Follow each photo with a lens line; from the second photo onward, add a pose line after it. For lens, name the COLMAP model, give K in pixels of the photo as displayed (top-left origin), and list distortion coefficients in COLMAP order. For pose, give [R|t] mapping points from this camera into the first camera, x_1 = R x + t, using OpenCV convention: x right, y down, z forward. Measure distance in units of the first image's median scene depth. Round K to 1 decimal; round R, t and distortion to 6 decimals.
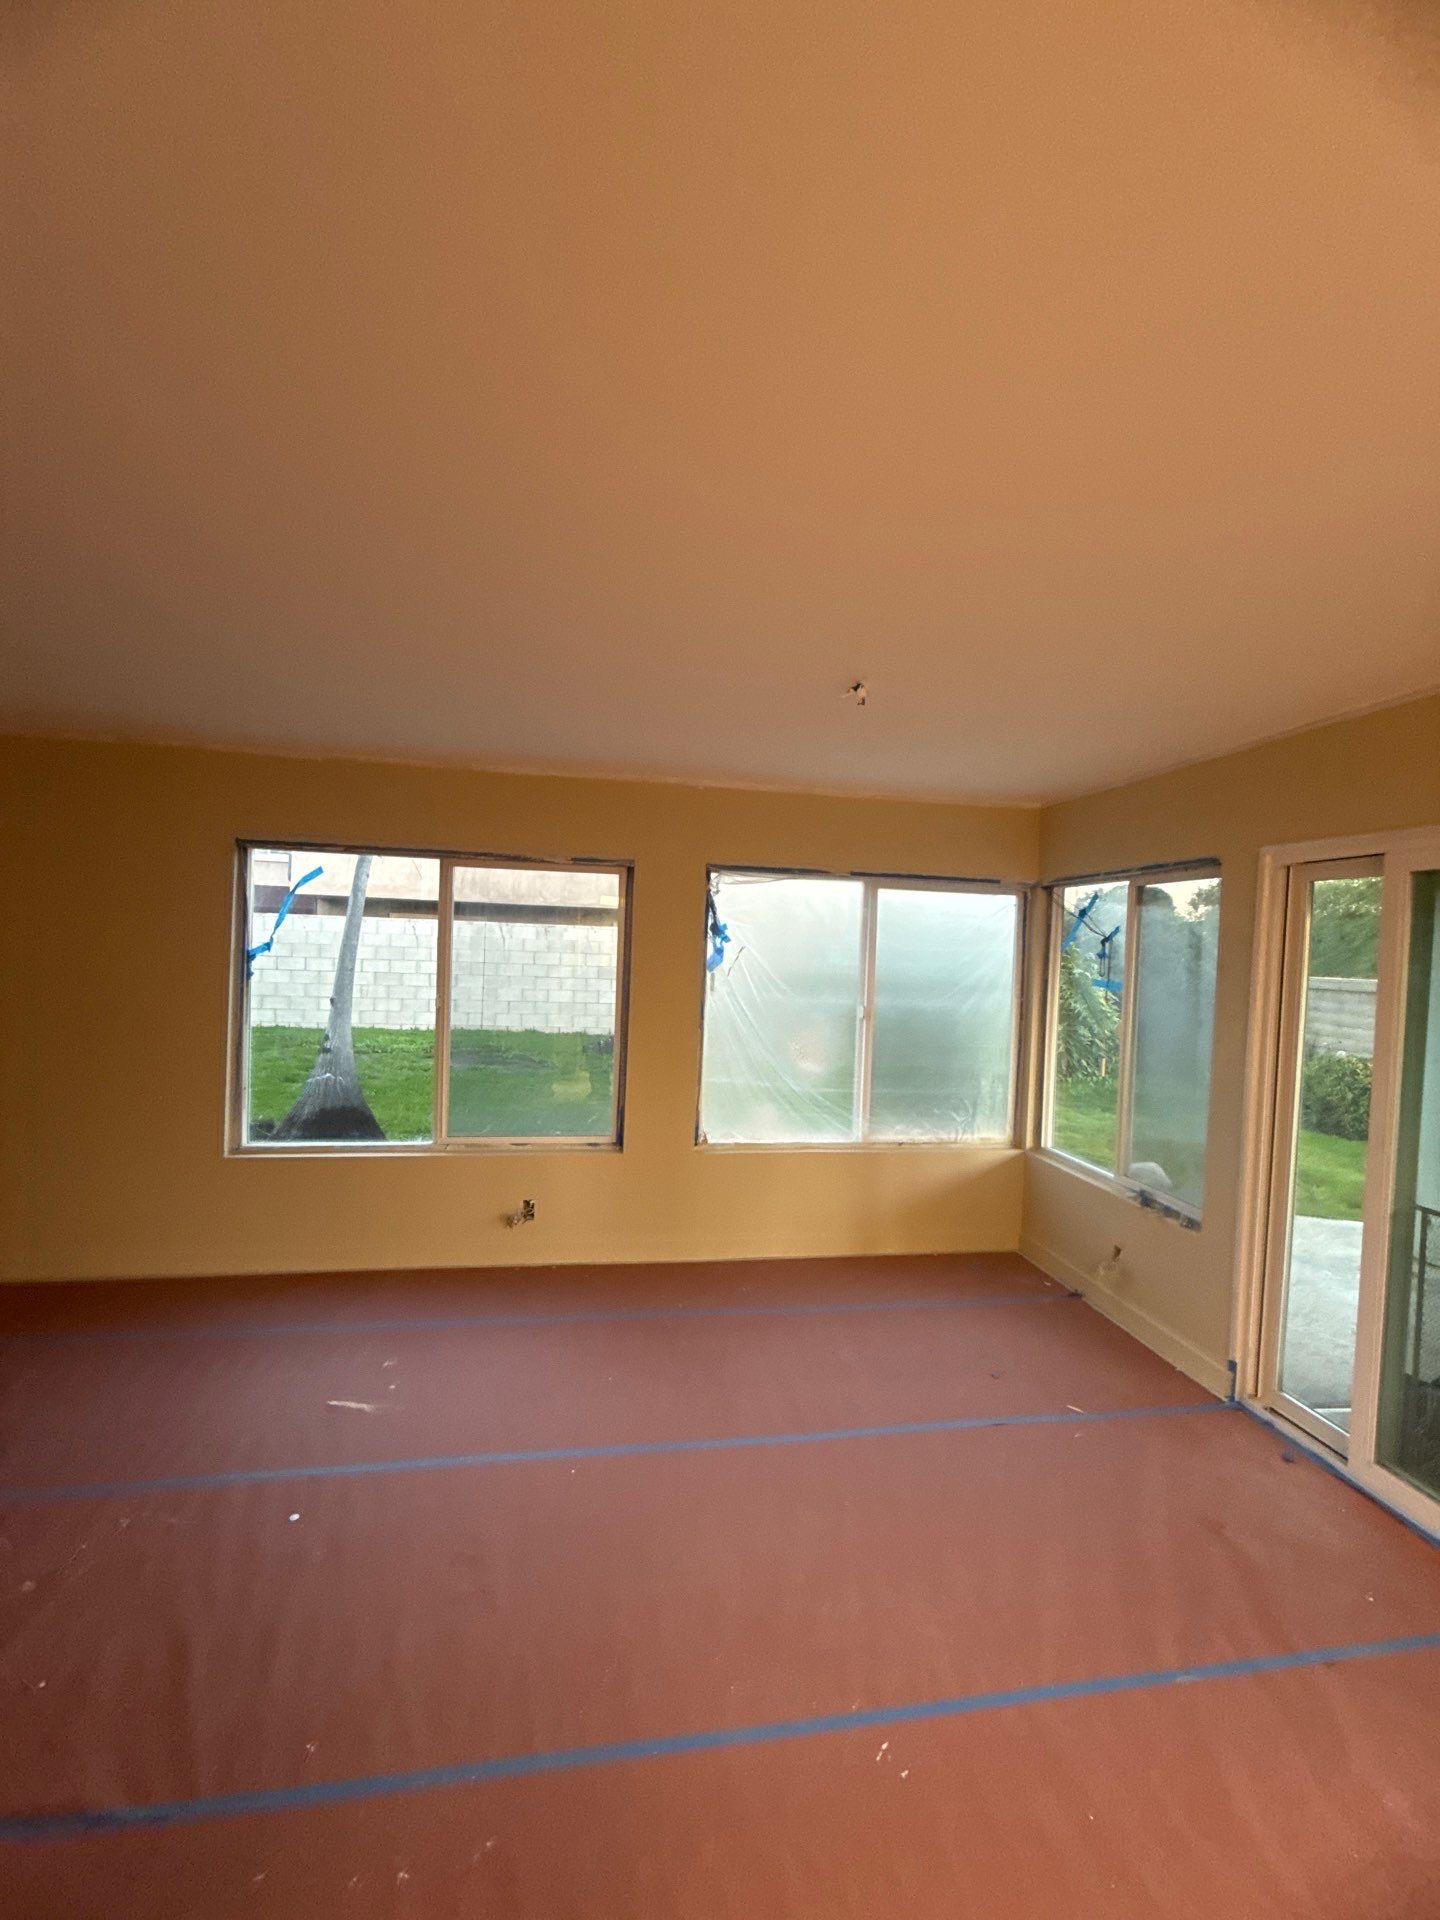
lens RADIAL K [[764.0, 0, 705.5], [0, 764.0, 962.6], [0, 0, 1]] dist [-0.005128, 0.001019]
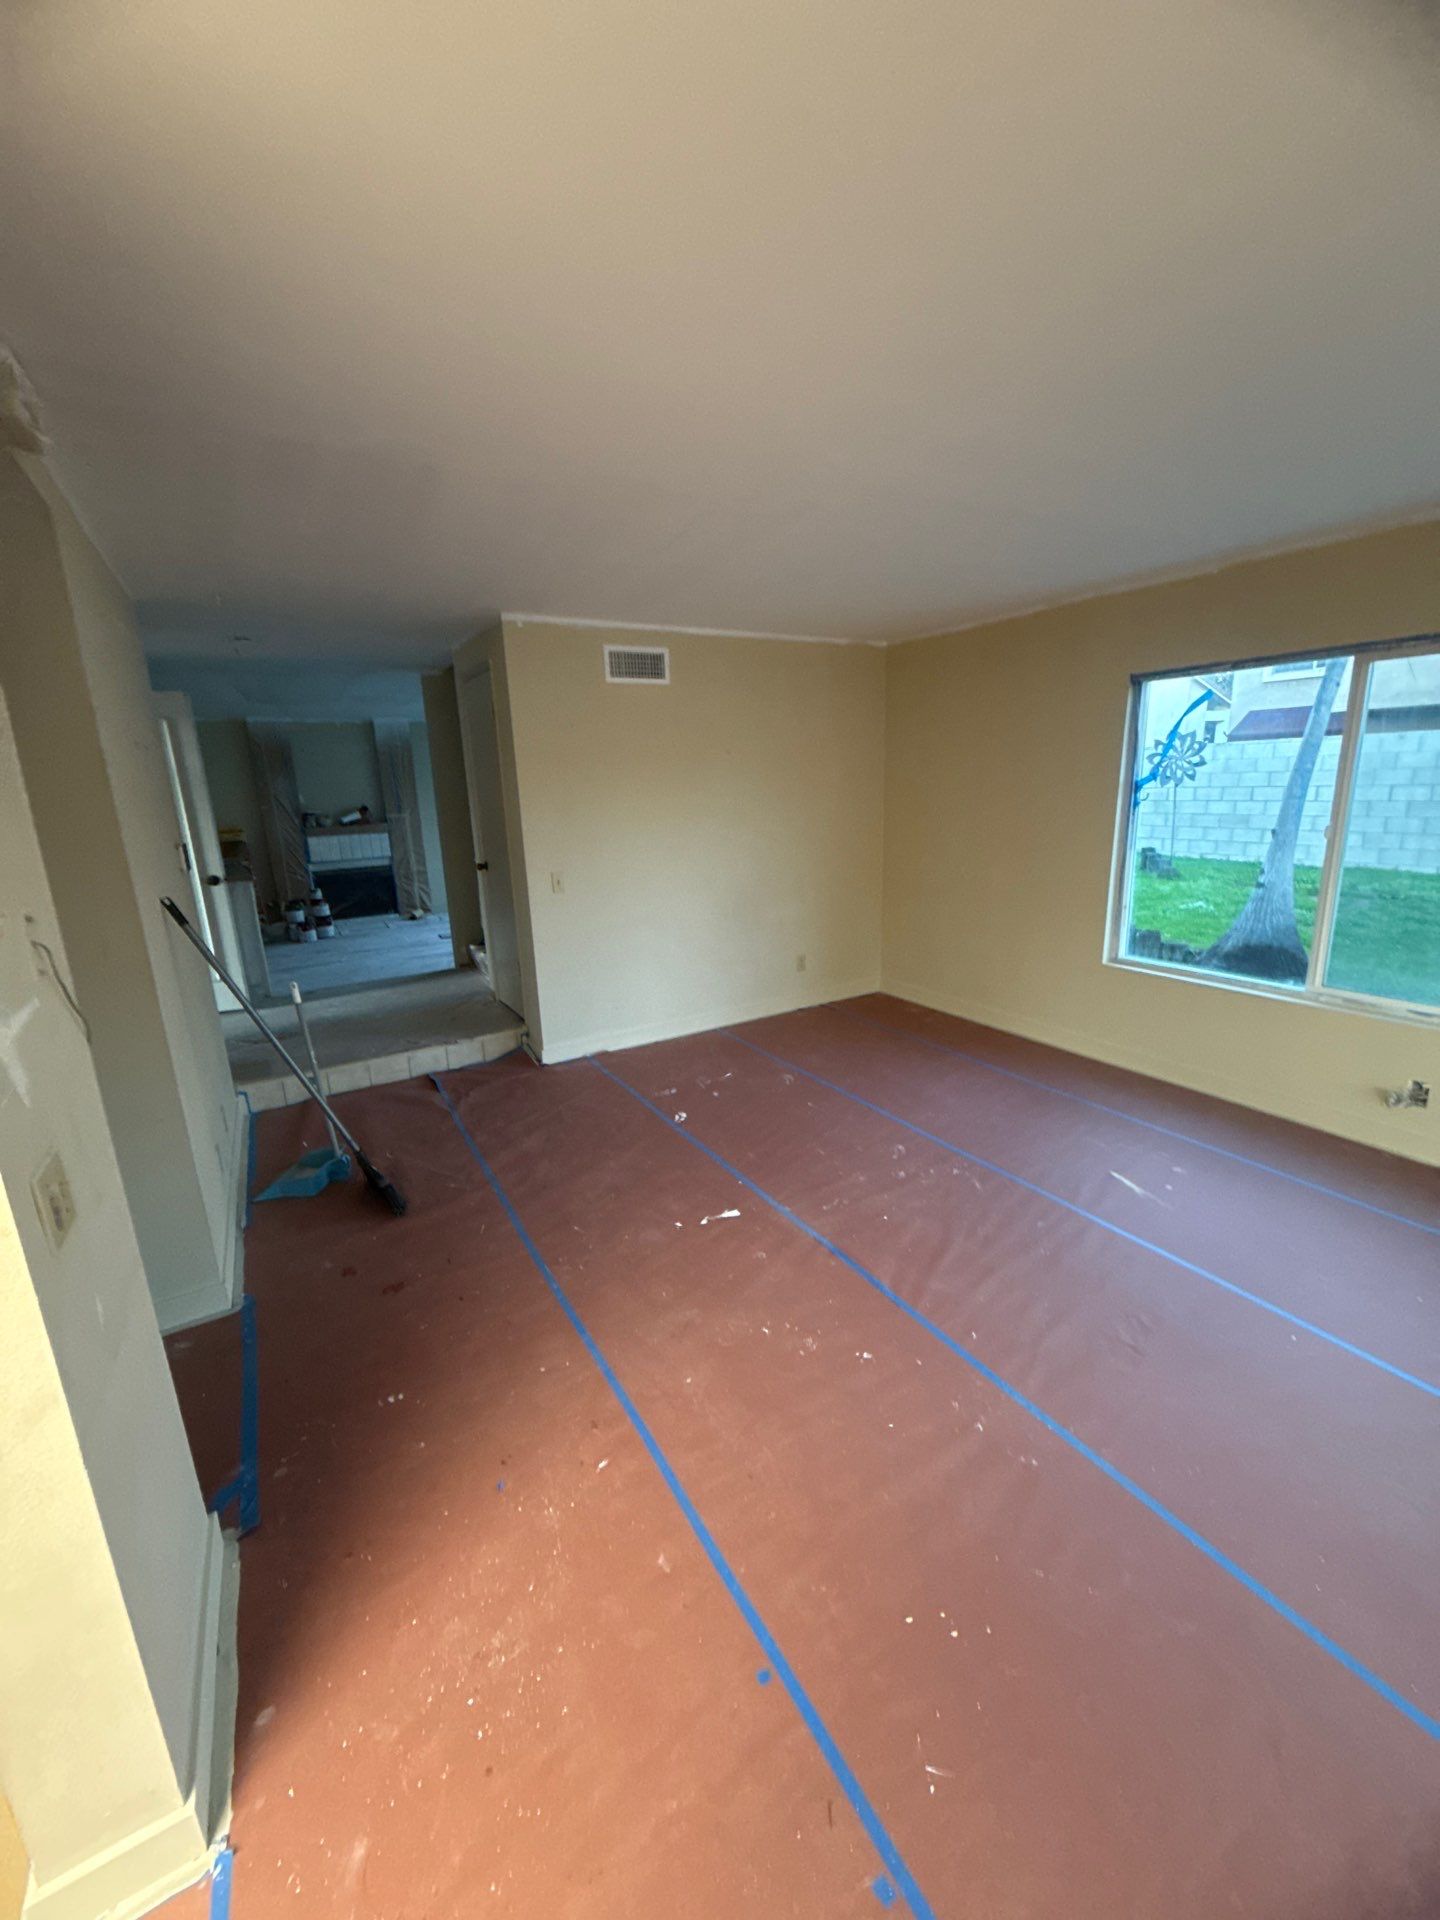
lens RADIAL K [[764.0, 0, 718.5], [0, 764.0, 963.0], [0, 0, 1]] dist [-0.005128, 0.001019]
pose [[0.371281, 0.172945, -0.912272, 0.202112], [0.026850, 0.980090, 0.196730, 0.007593], [0.928132, -0.097536, 0.359245, 0.028527]]
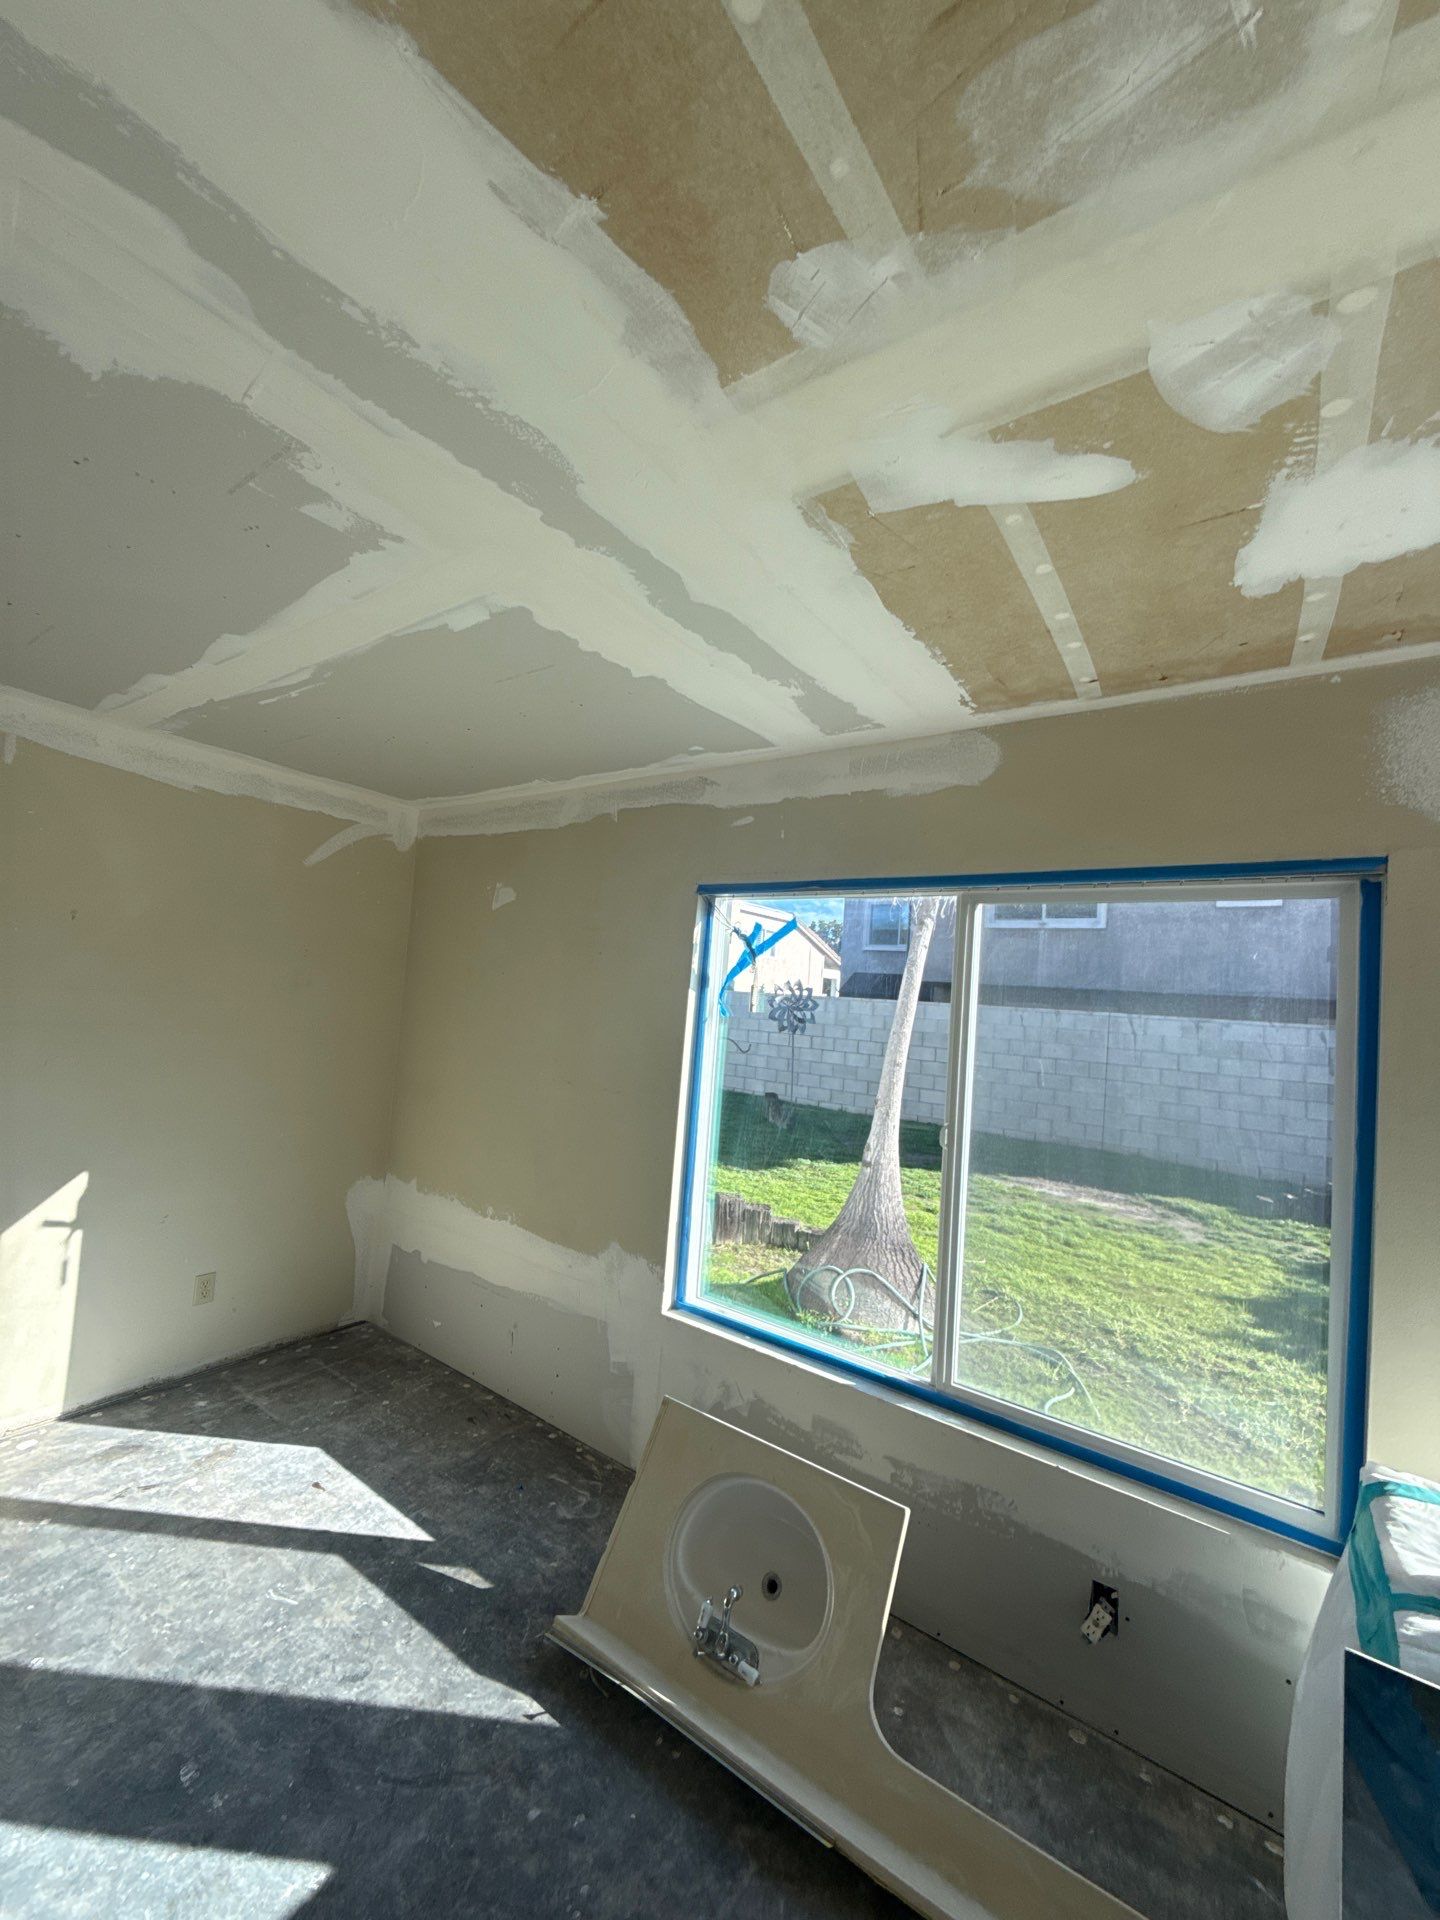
lens RADIAL K [[764.0, 0, 723.9], [0, 764.0, 957.6], [0, 0, 1]] dist [-0.005128, 0.001019]
pose [[0.718134, -0.022676, -0.695535, -0.064611], [-0.064827, 0.992943, -0.099306, -0.014118], [0.692879, 0.116404, 0.711596, 0.442115]]
